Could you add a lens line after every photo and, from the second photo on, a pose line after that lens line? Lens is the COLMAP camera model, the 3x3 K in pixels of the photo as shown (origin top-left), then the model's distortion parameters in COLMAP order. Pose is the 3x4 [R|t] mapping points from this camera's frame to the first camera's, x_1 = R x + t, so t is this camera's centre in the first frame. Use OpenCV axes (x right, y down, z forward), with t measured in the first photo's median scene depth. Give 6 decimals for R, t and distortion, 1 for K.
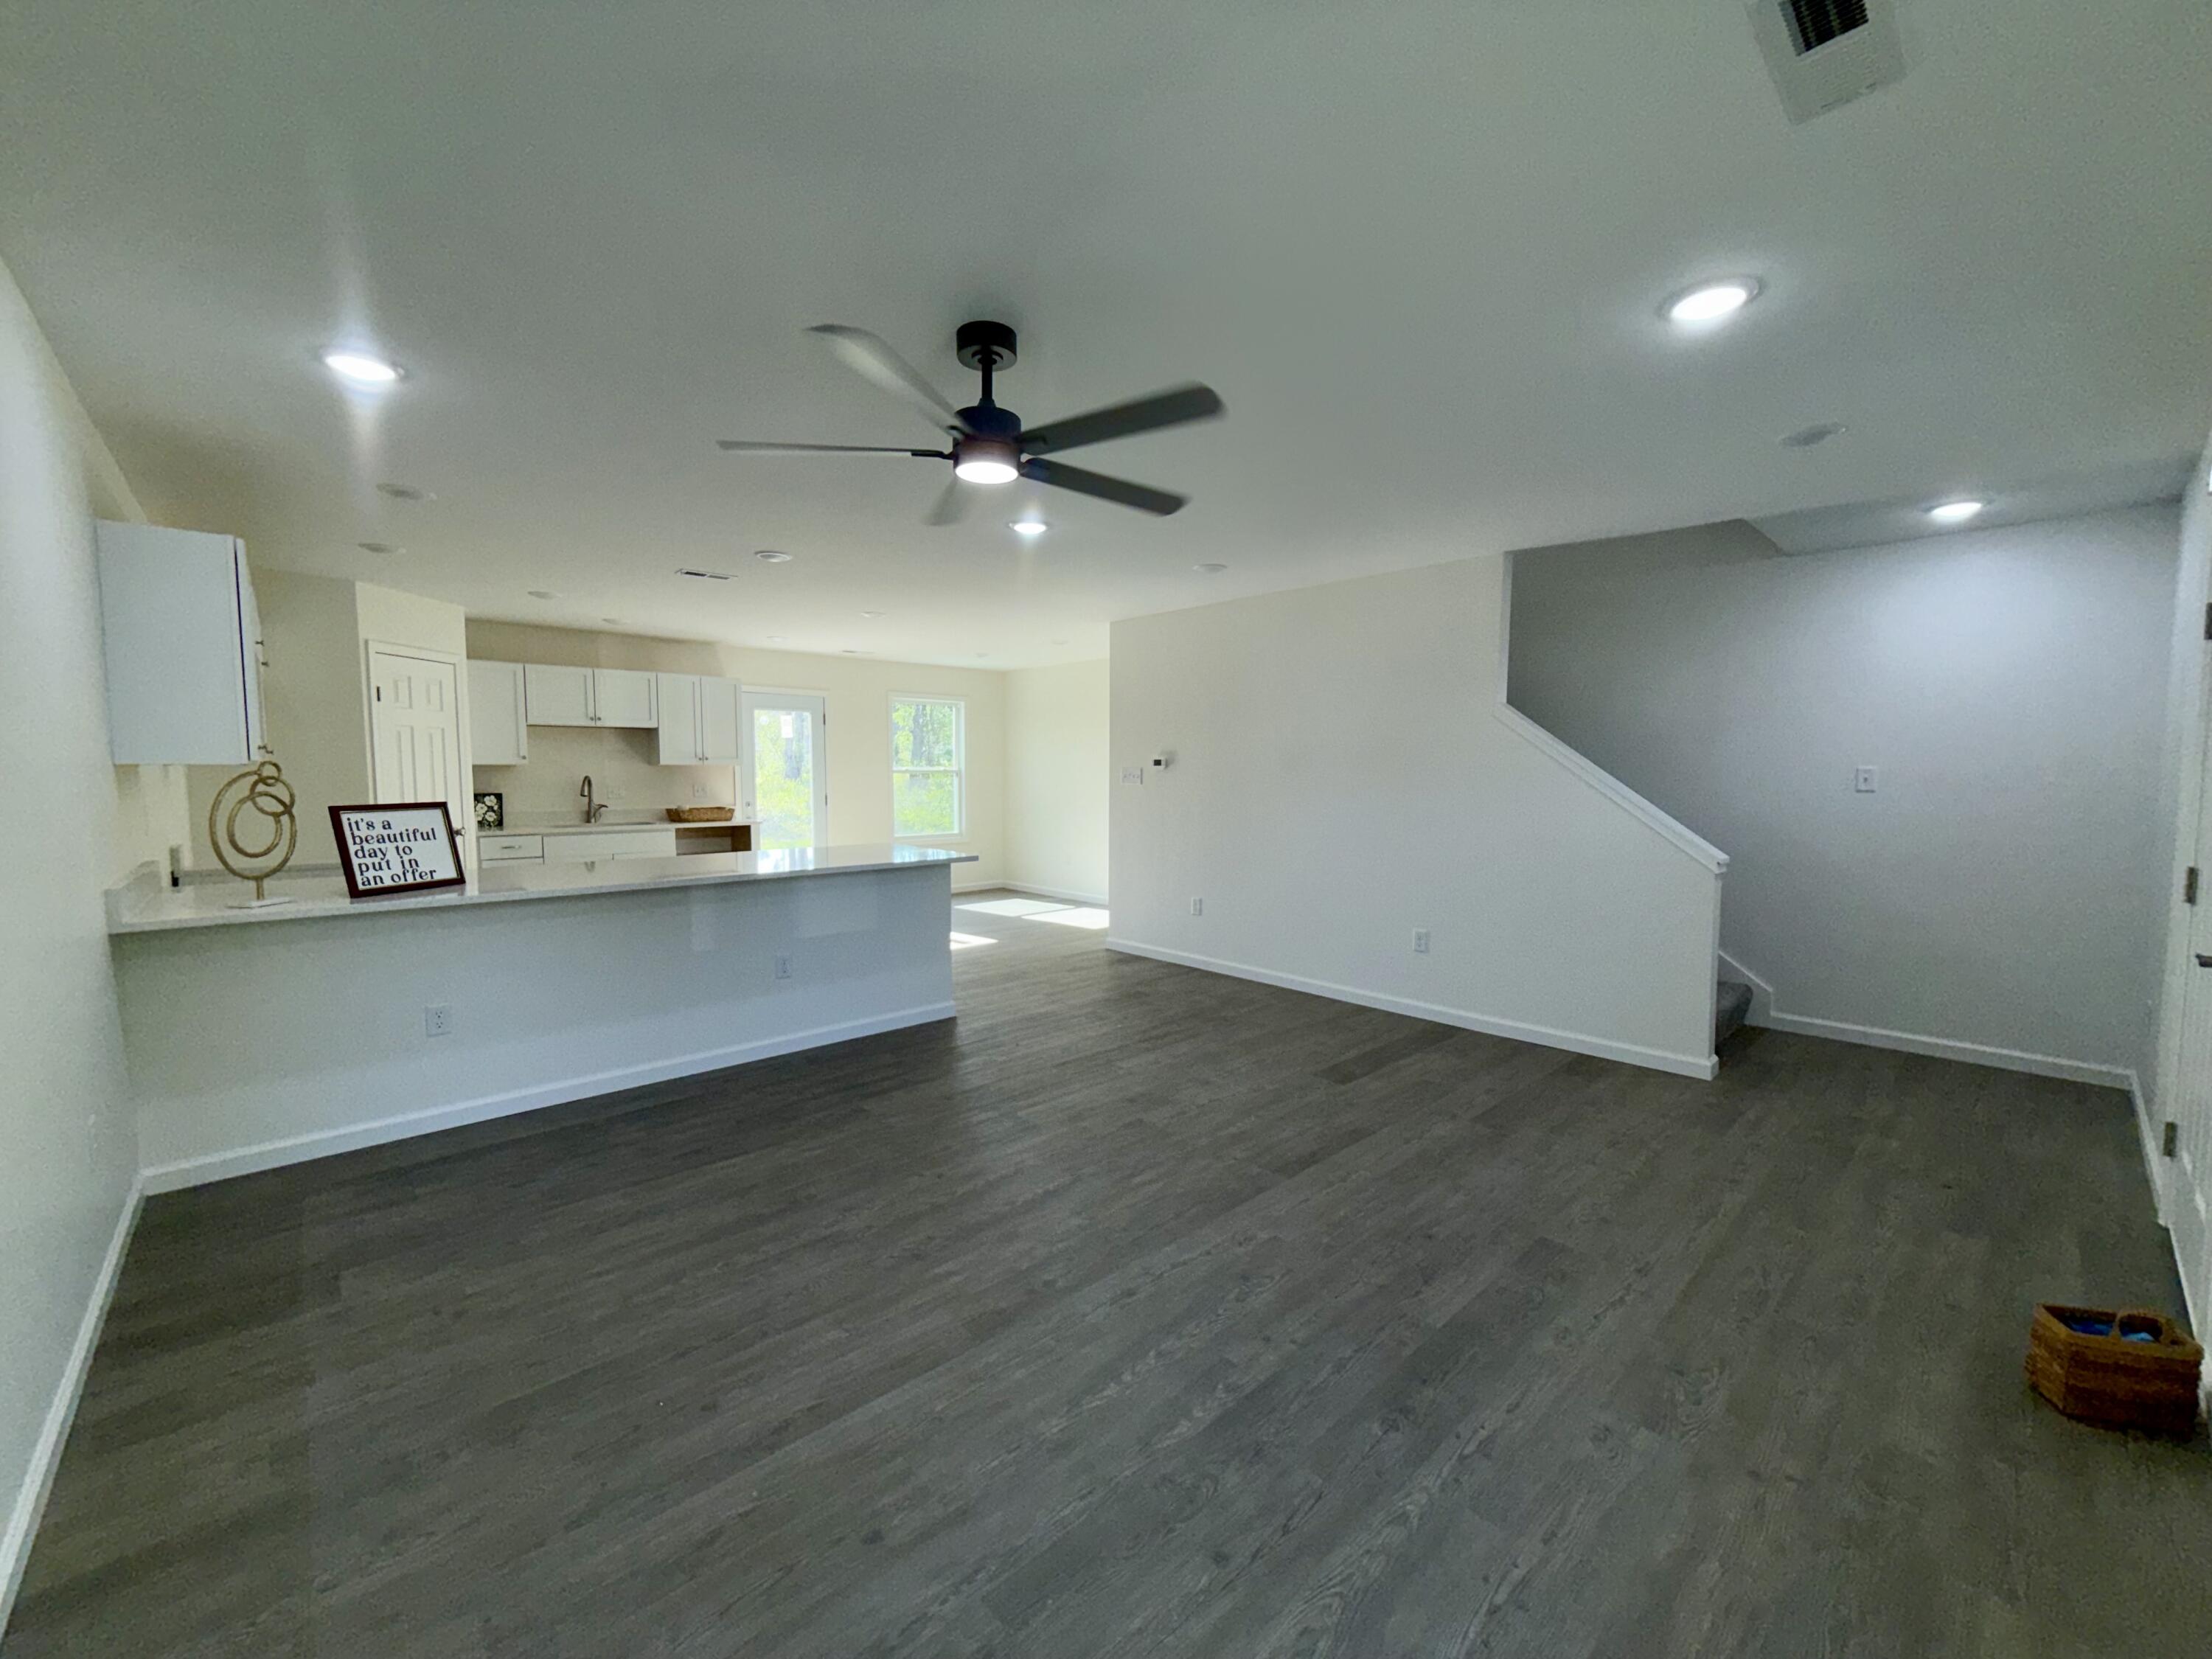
lens RADIAL K [[879.2, 0, 1110.2], [0, 879.2, 829.1], [0, 0, 1]] dist [-0.000241, -0.000132]
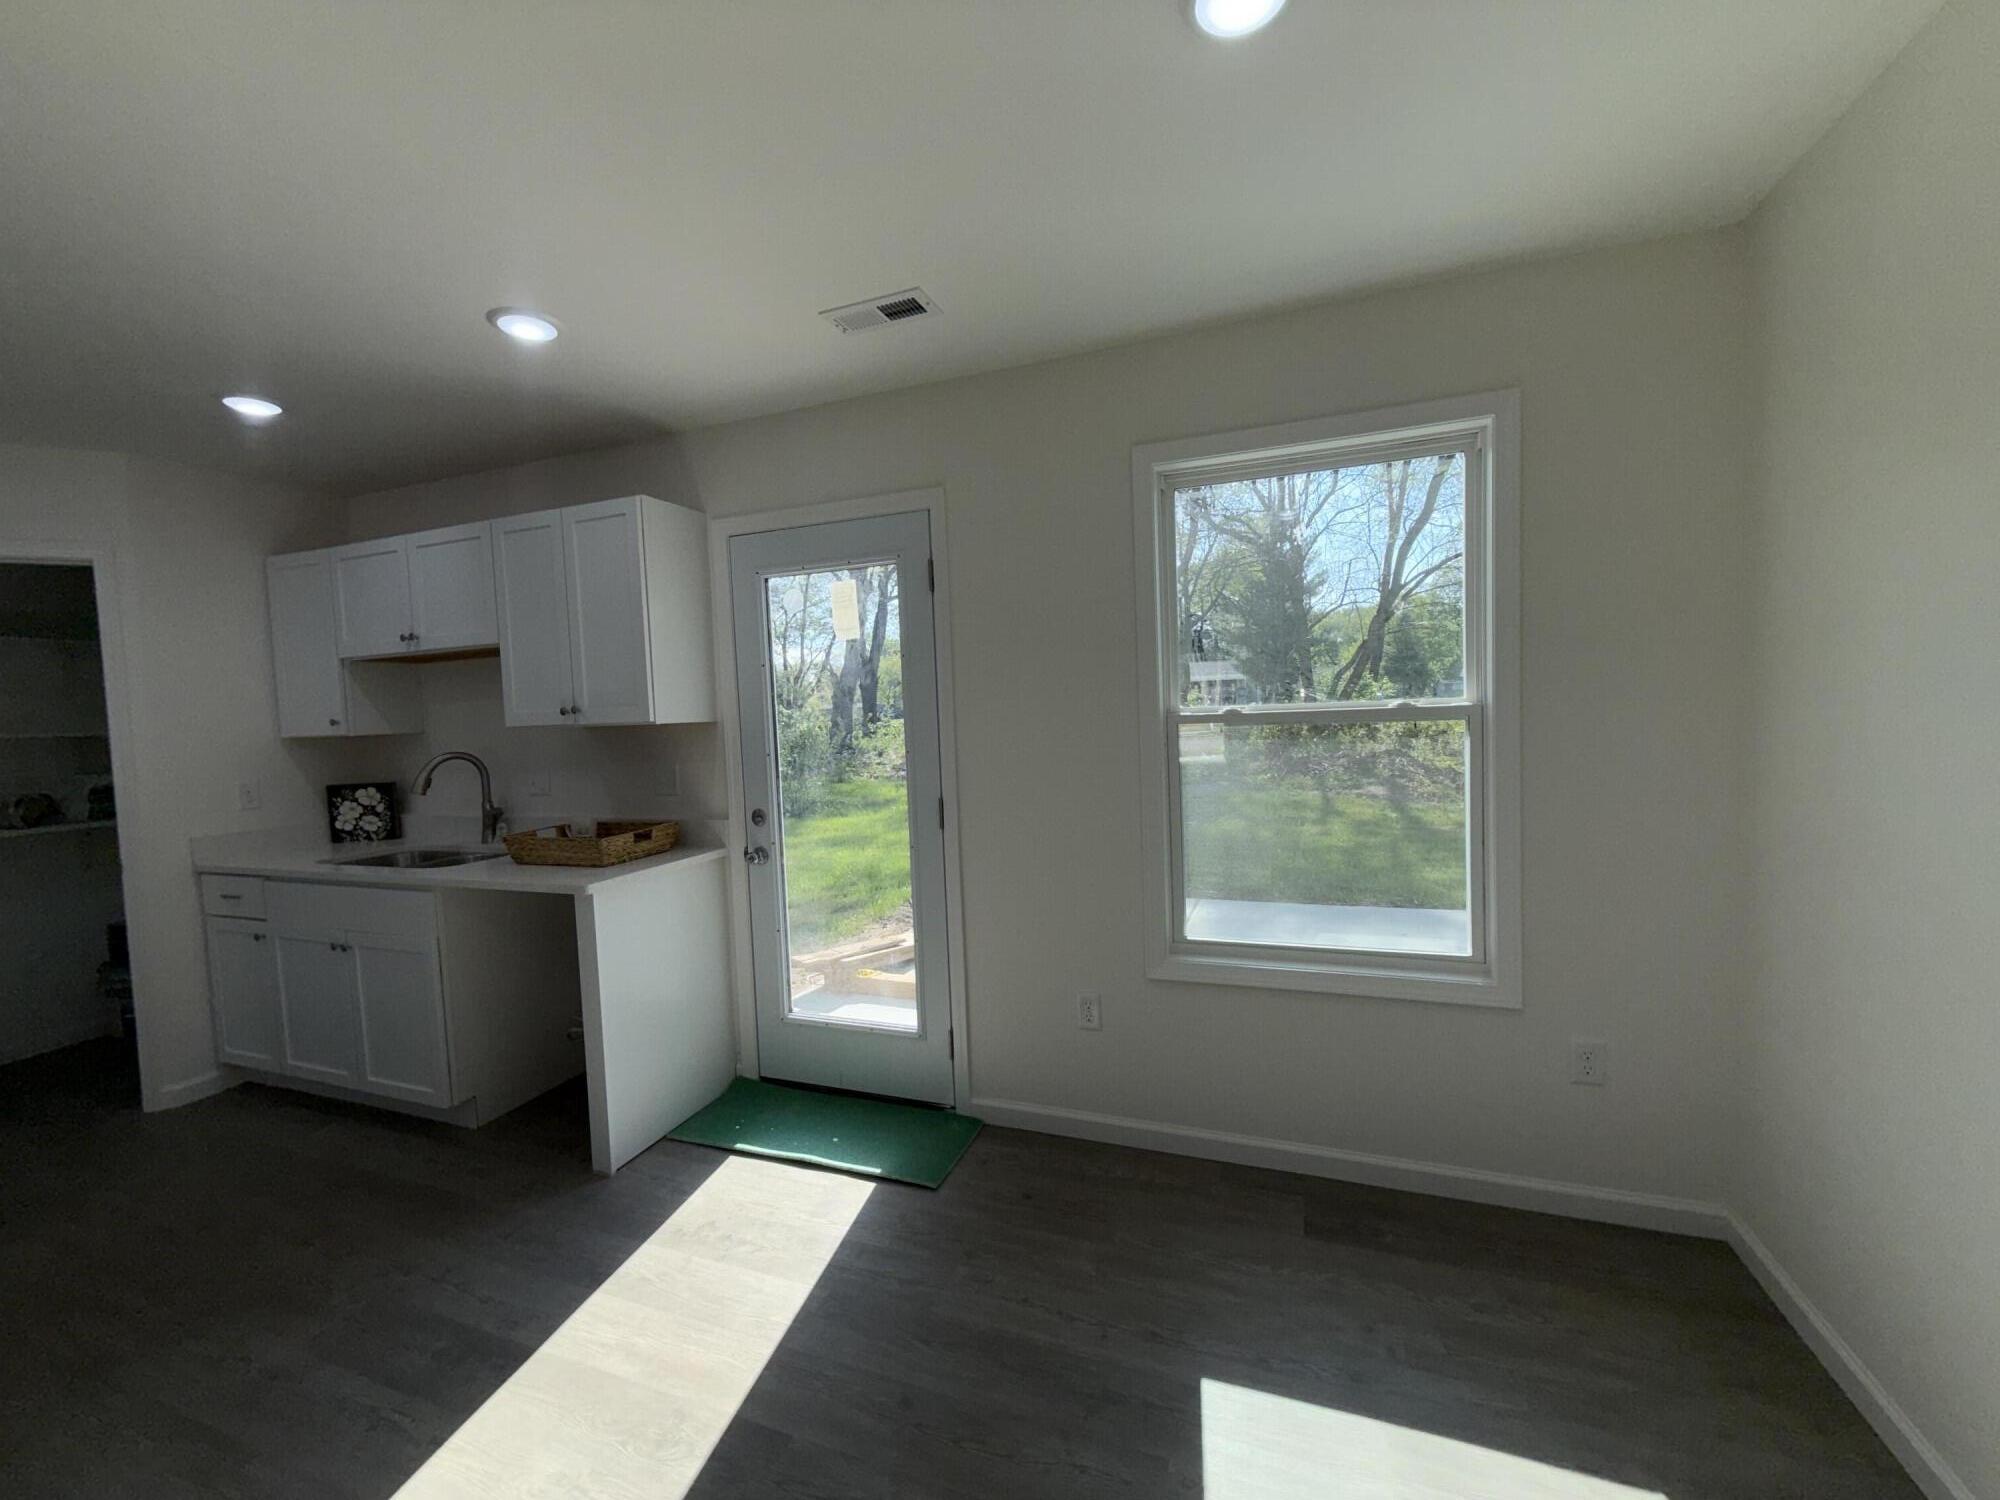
lens RADIAL K [[794.9, 0, 1003.8], [0, 794.9, 749.7], [0, 0, 1]] dist [-0.000241, -0.000132]
pose [[0.453302, 0.031232, -0.890810, -0.097487], [-0.019547, 0.999494, 0.025096, -0.169544], [0.891143, 0.006037, 0.453683, 2.283314]]
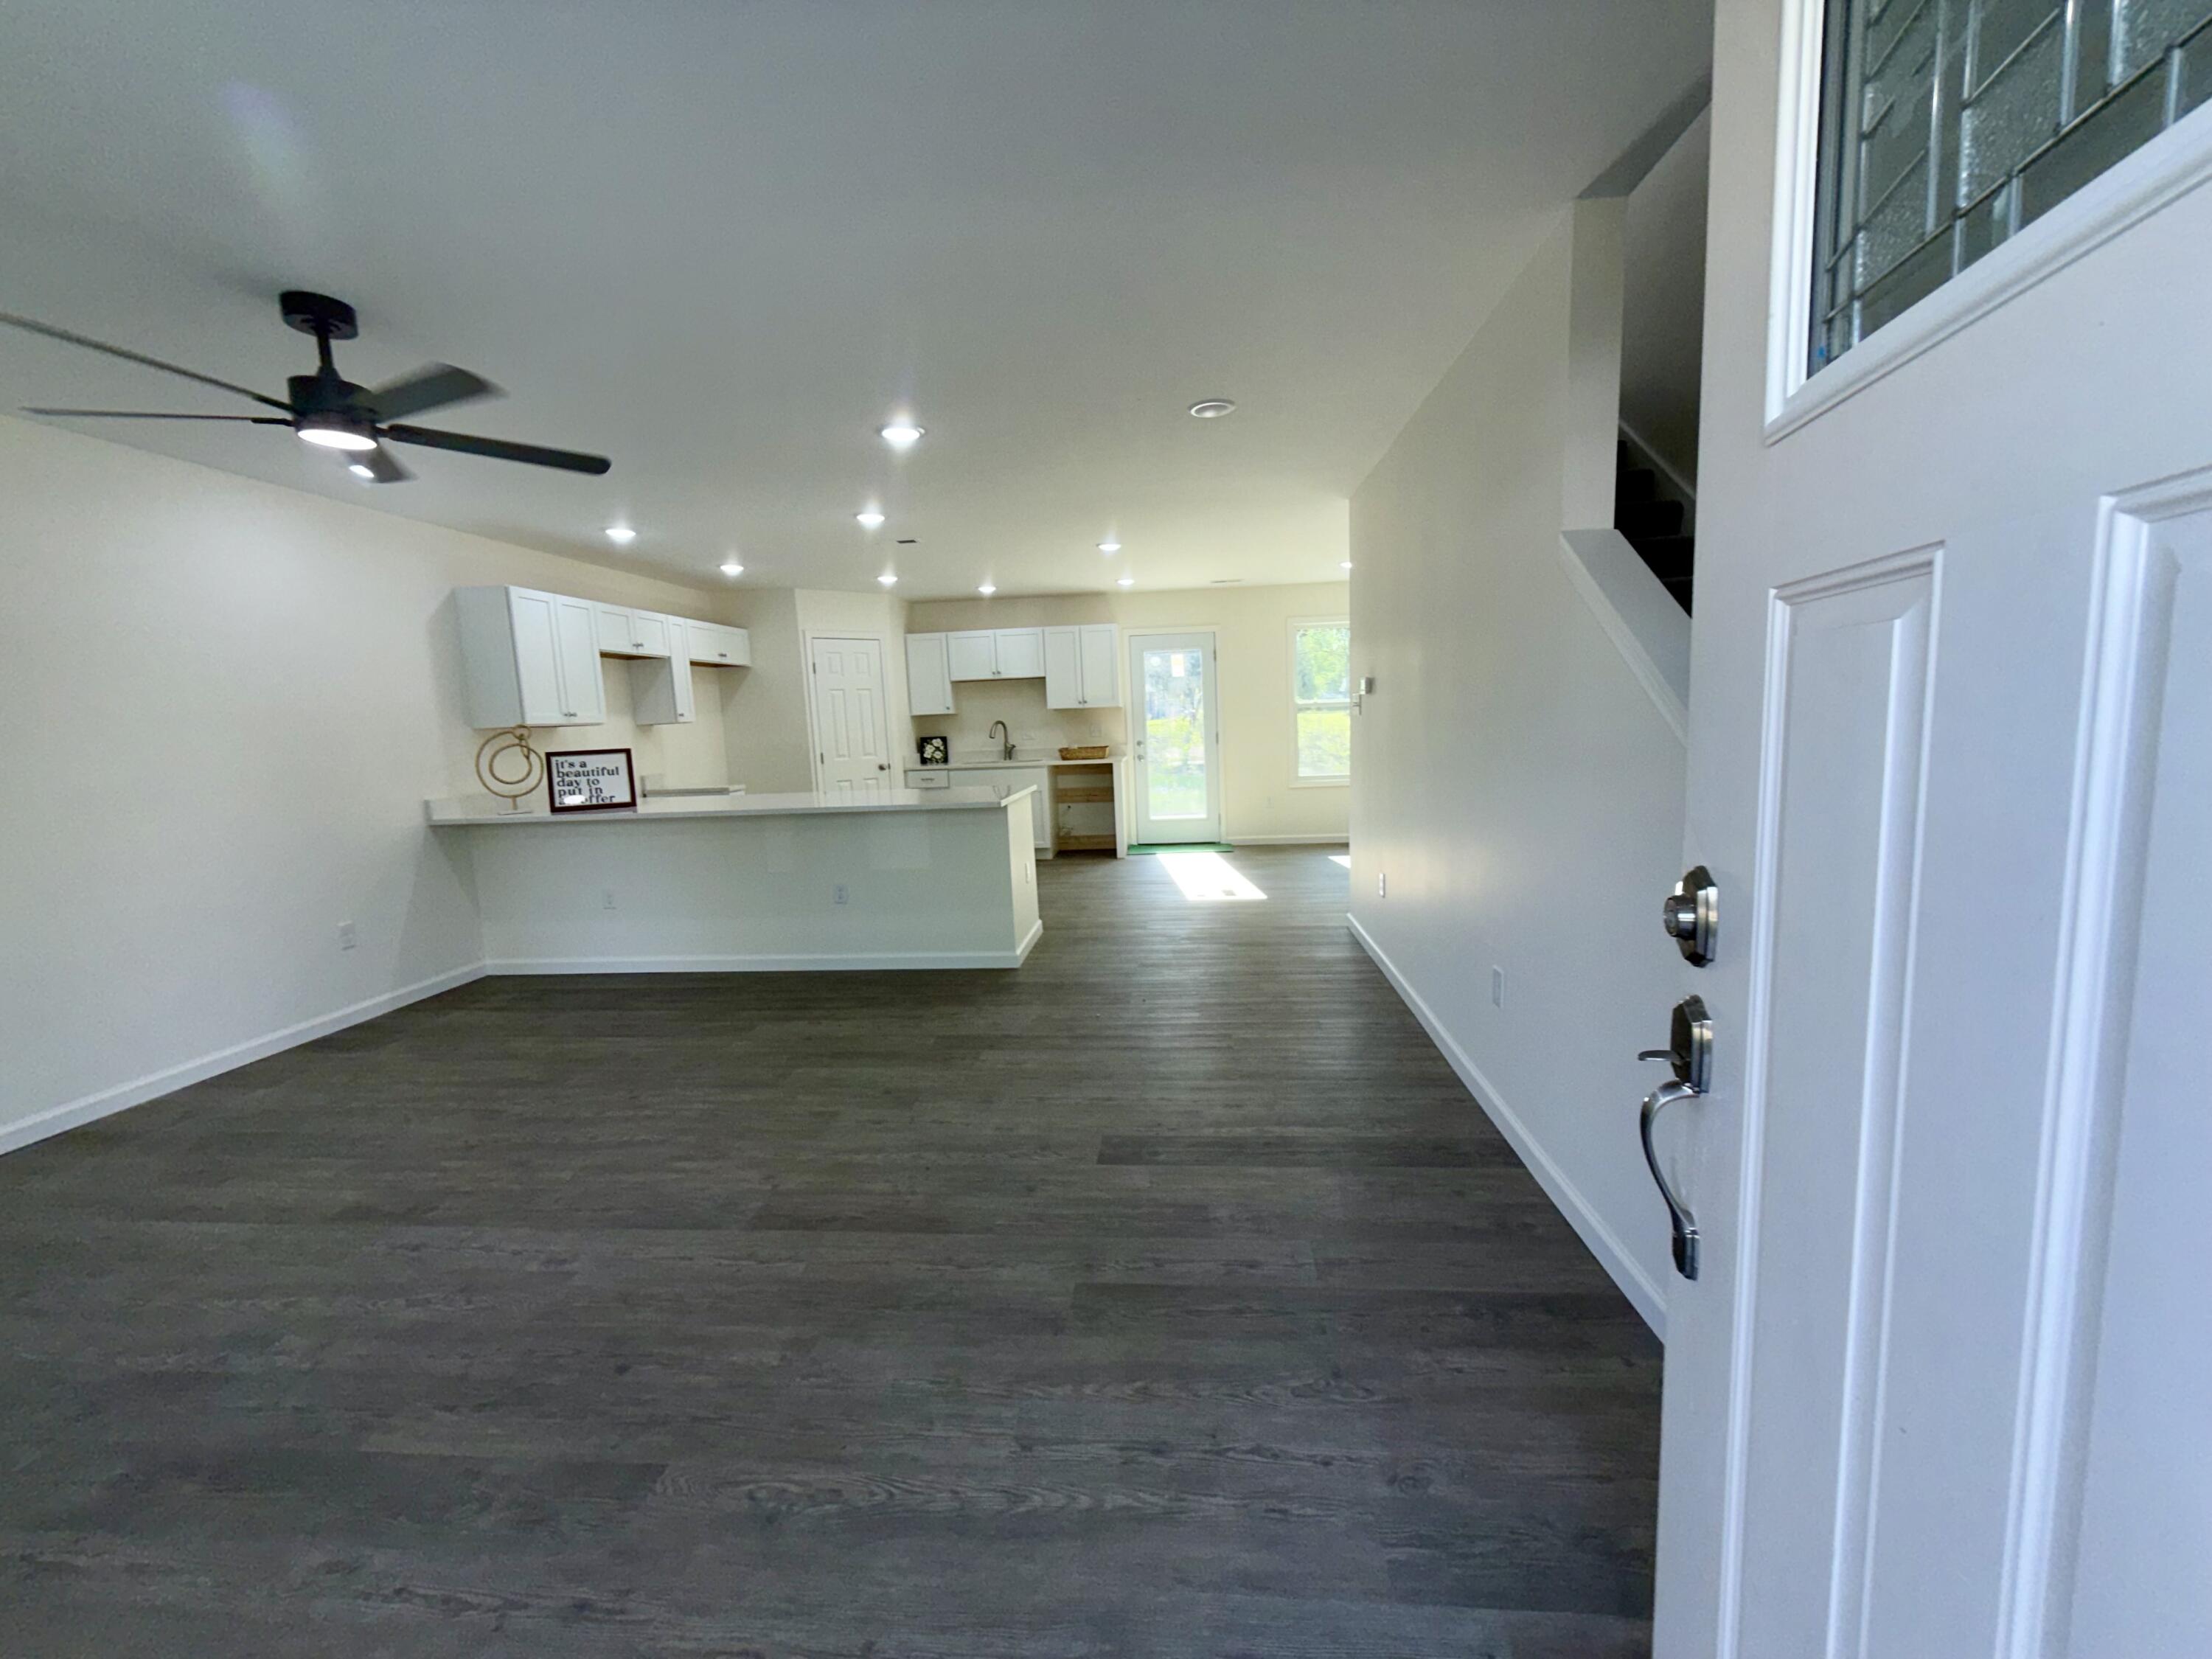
lens RADIAL K [[879.2, 0, 1110.2], [0, 879.2, 829.1], [0, 0, 1]] dist [-0.000241, -0.000132]
pose [[0.666470, 0.065767, -0.742625, 0.867797], [-0.009011, 0.996739, 0.080185, -0.022642], [0.745477, -0.046749, 0.664890, 0.653366]]
